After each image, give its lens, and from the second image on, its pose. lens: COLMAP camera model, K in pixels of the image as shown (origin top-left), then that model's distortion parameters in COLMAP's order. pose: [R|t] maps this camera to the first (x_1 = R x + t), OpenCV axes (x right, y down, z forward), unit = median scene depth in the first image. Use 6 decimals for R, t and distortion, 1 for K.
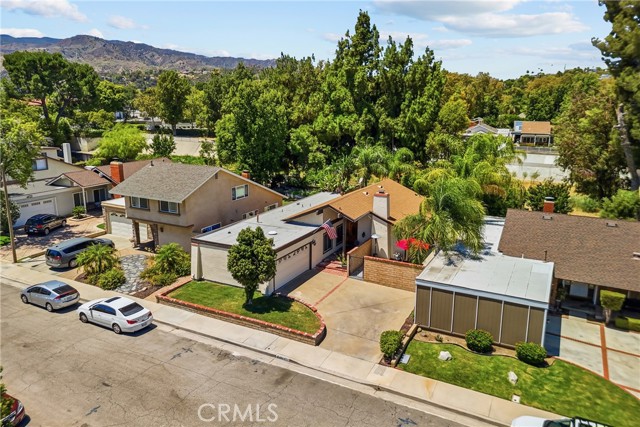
lens RADIAL K [[472.3, 0, 321.0], [0, 472.3, 223.3], [0, 0, 1]] dist [0.039223, -0.005026]
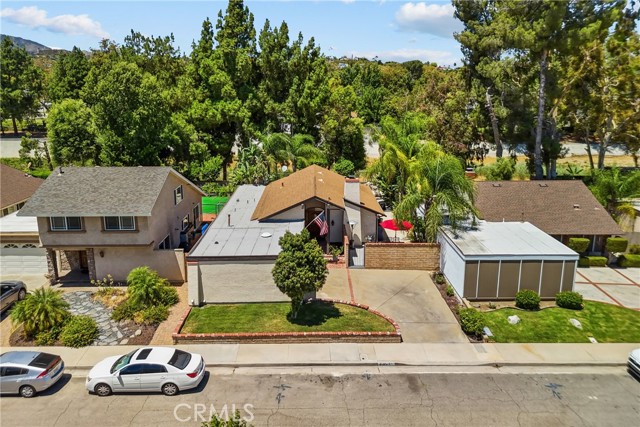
lens RADIAL K [[476.0, 0, 322.8], [0, 476.0, 200.5], [0, 0, 1]] dist [0.031653, -0.005334]
pose [[0.875590, -0.119882, 0.467942, -0.441828], [0.126459, 0.991818, 0.017469, -0.048196], [-0.466208, 0.043880, 0.883586, 0.165614]]
